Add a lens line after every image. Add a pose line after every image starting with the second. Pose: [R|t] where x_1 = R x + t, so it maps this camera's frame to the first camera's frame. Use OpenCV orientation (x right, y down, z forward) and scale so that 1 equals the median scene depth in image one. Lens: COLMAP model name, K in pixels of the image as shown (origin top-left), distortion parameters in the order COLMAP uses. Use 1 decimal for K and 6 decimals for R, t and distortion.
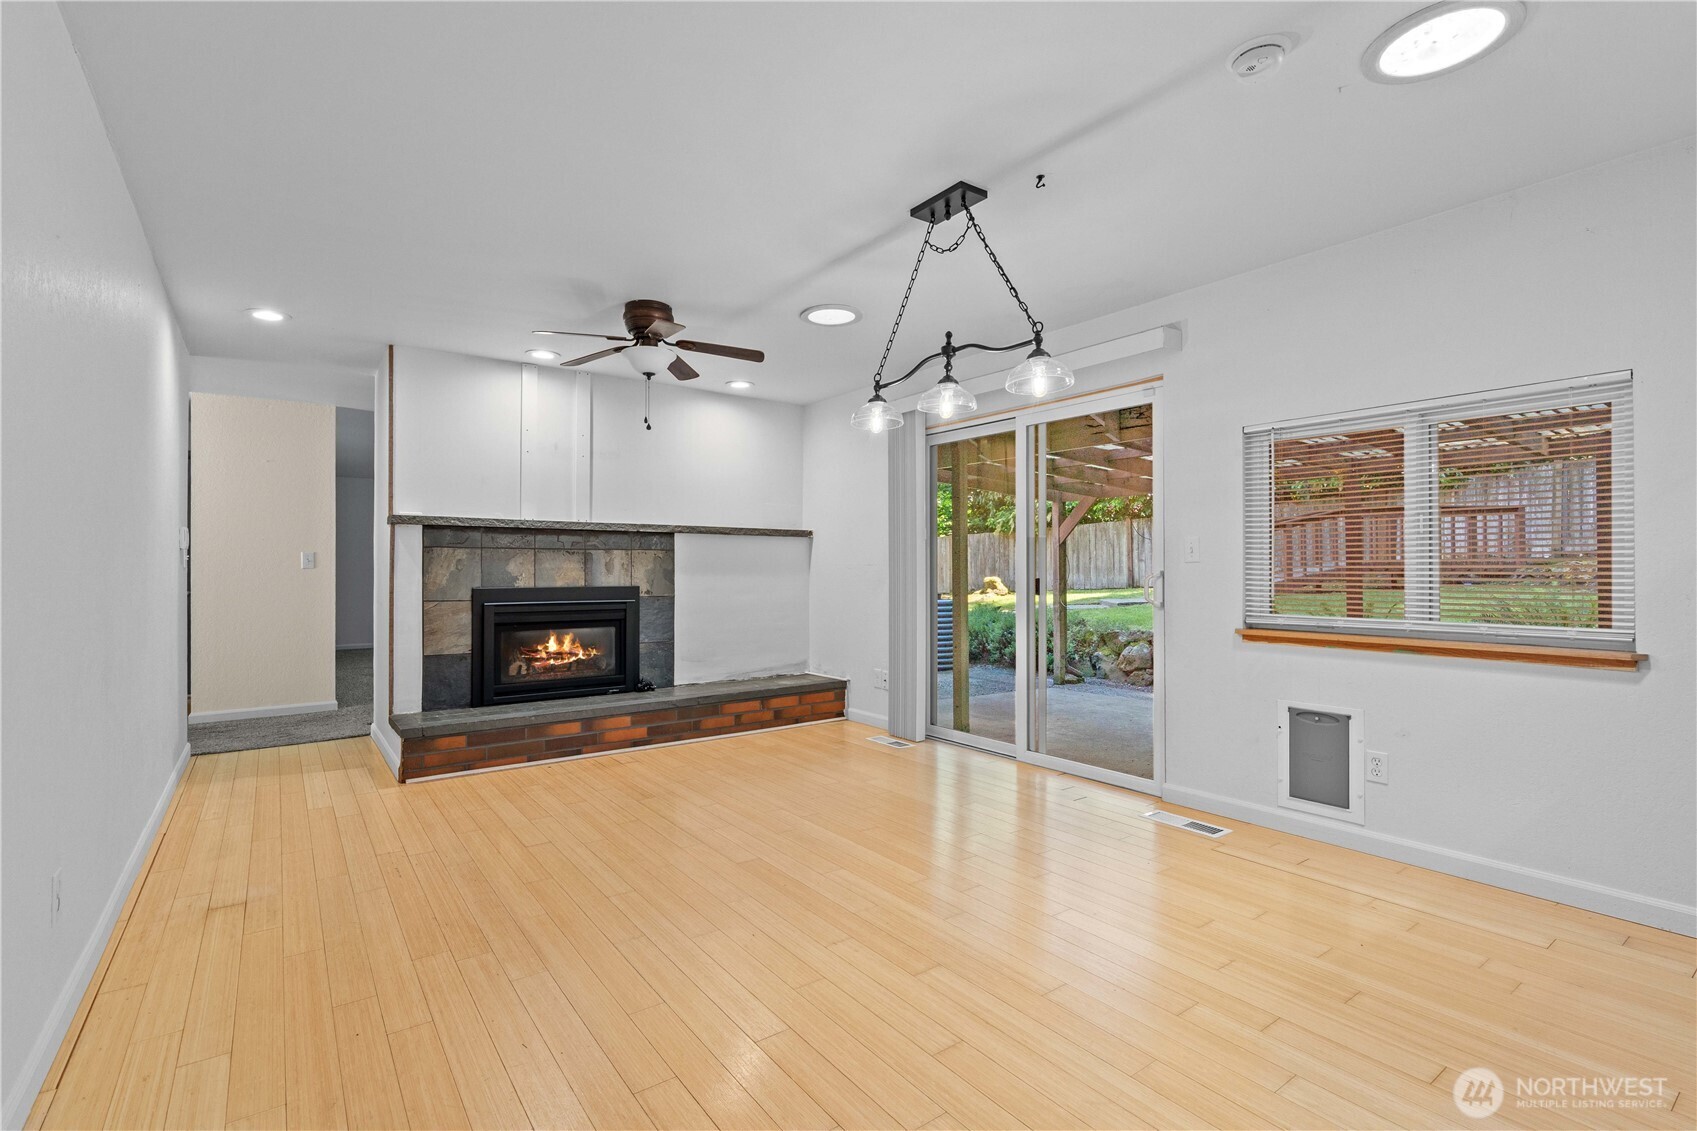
lens RADIAL K [[787.8, 0, 845.4], [0, 787.8, 561.7], [0, 0, 1]] dist [-0.003031, 0.001723]
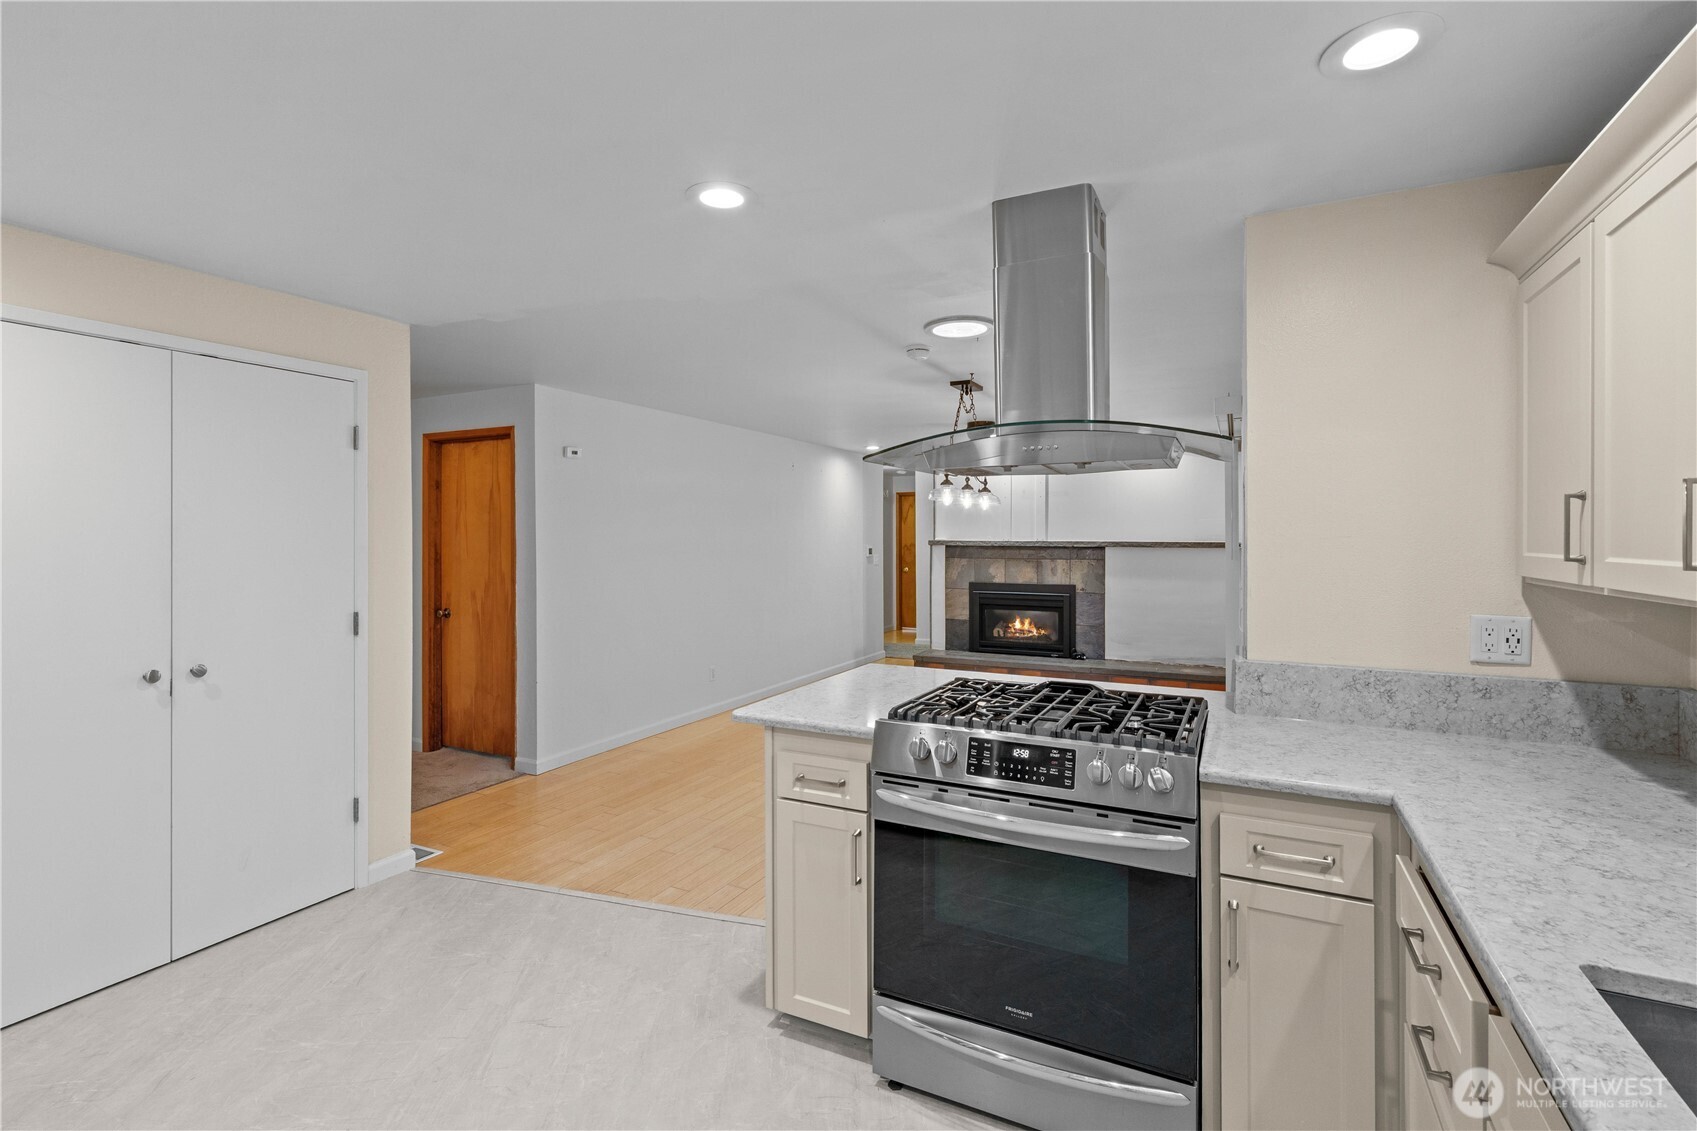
lens RADIAL K [[787.8, 0, 822.7], [0, 787.8, 534.0], [0, 0, 1]] dist [-0.003031, 0.001723]
pose [[0.440118, -0.000673, -0.897940, 0.893940], [0.008676, 0.999956, 0.003503, -0.076926], [0.897898, -0.009333, 0.440104, -0.036405]]
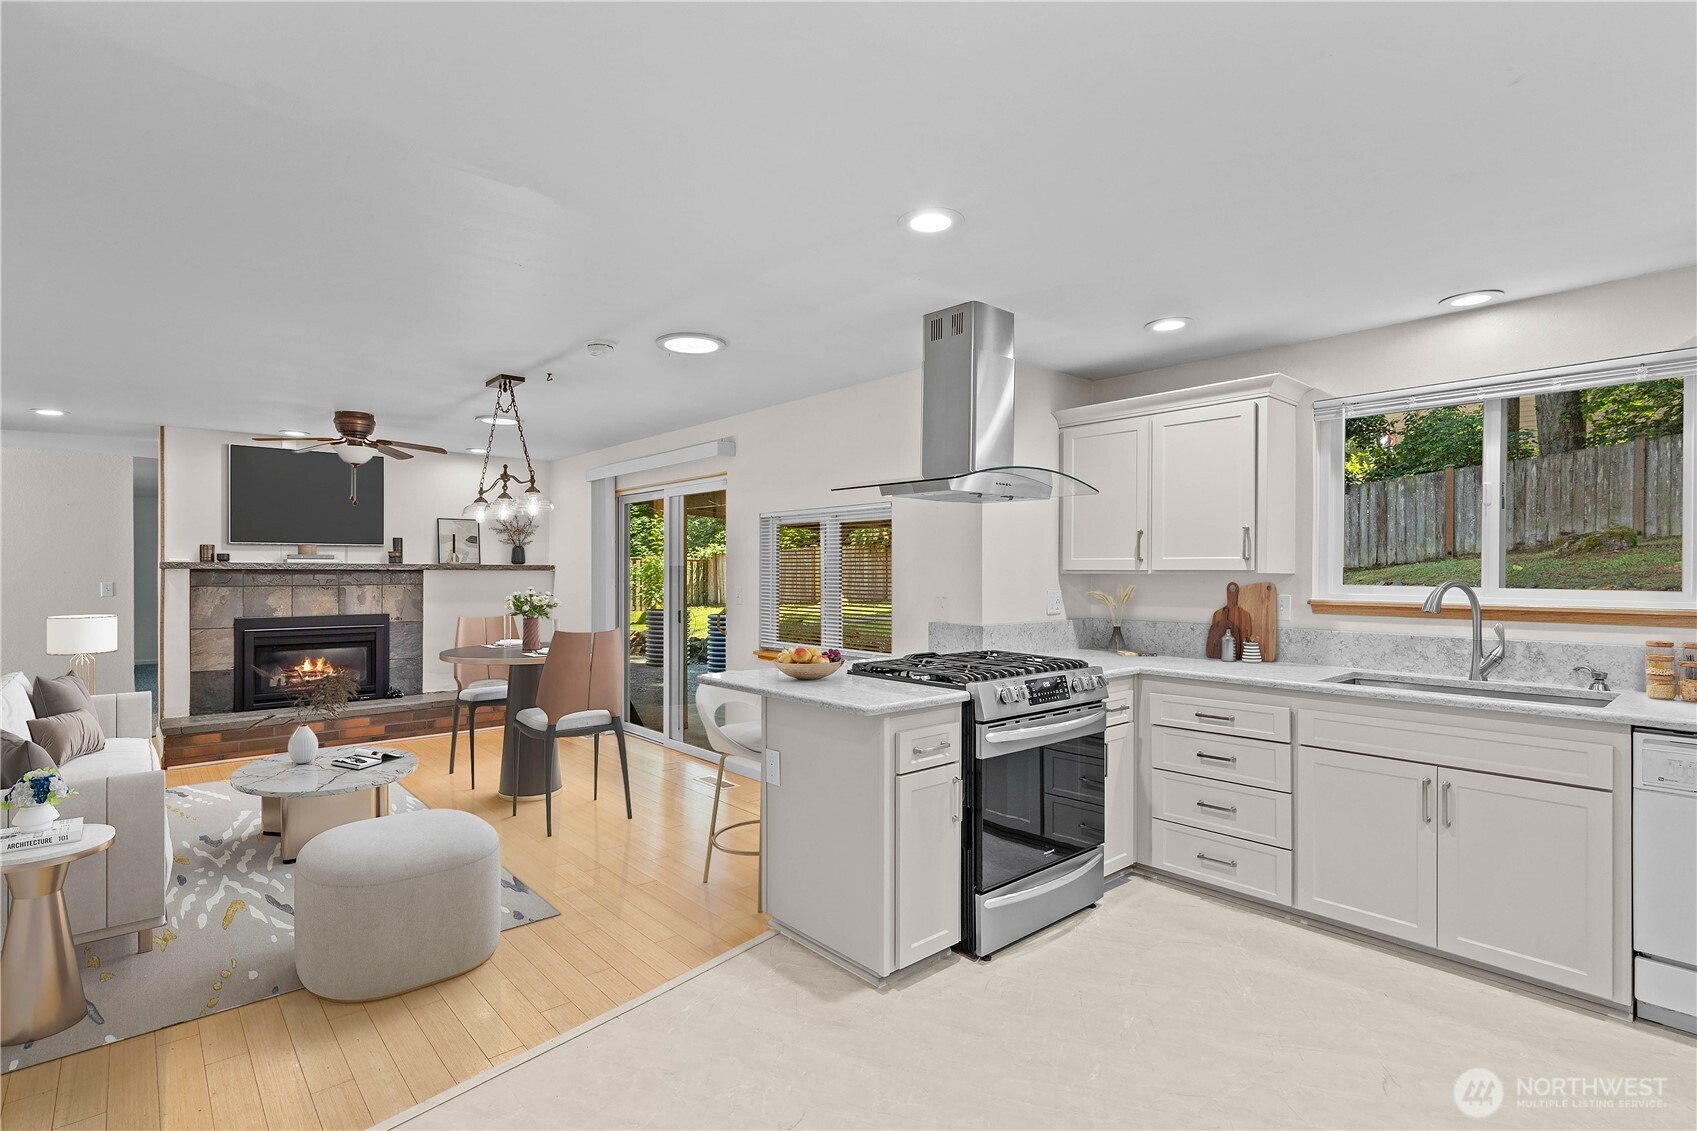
lens RADIAL K [[818.9, 0, 843.7], [0, 818.9, 572.5], [0, 0, 1]] dist [0.005717, 0.000408]
pose [[0.996439, 0.002761, 0.084275, 0.378470], [-0.003808, 0.999917, 0.012270, -0.057930], [-0.084234, -0.012547, 0.996367, -0.385429]]
